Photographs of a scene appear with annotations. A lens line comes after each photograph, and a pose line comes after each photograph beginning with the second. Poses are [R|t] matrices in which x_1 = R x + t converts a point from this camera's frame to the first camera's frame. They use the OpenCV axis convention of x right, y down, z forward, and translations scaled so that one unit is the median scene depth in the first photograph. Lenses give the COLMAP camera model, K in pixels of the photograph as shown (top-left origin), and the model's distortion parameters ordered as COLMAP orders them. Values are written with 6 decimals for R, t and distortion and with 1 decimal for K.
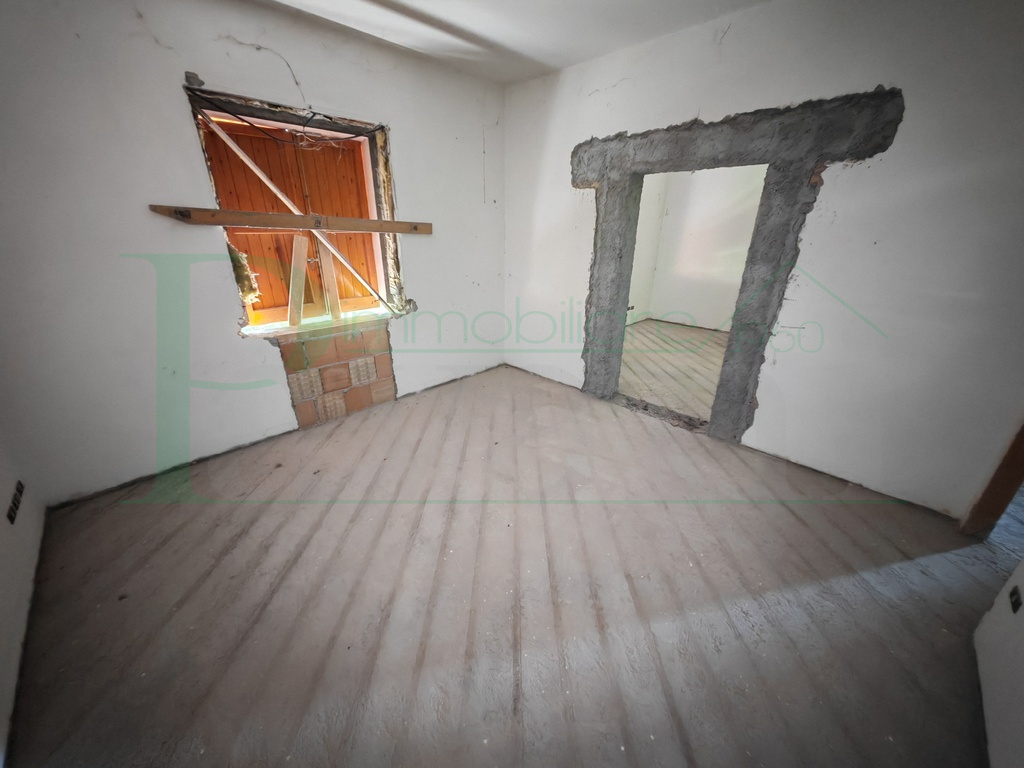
lens RADIAL K [[381.6, 0, 511.8], [0, 381.6, 384.5], [0, 0, 1]] dist [0.000828, 0.000582]
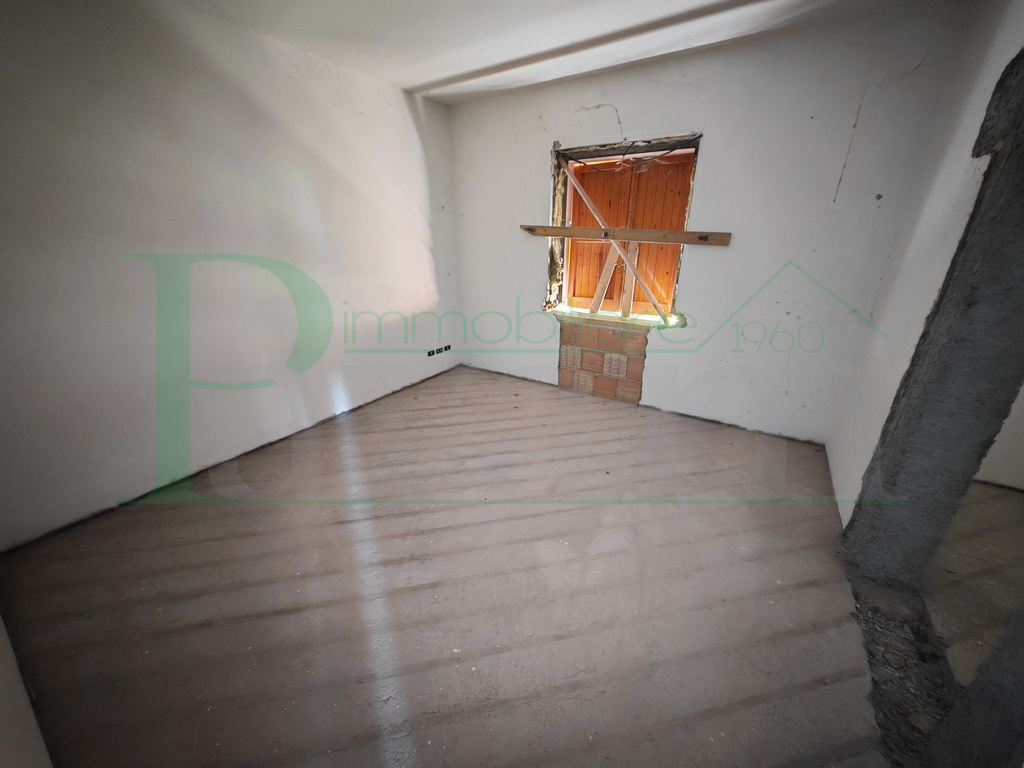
lens RADIAL K [[381.6, 0, 511.0], [0, 381.6, 384.4], [0, 0, 1]] dist [0.000828, 0.000582]
pose [[0.211894, 0.350707, -0.912198, 0.621799], [-0.373766, 0.891514, 0.255933, -0.168295], [0.902995, 0.286718, 0.319989, 0.412278]]
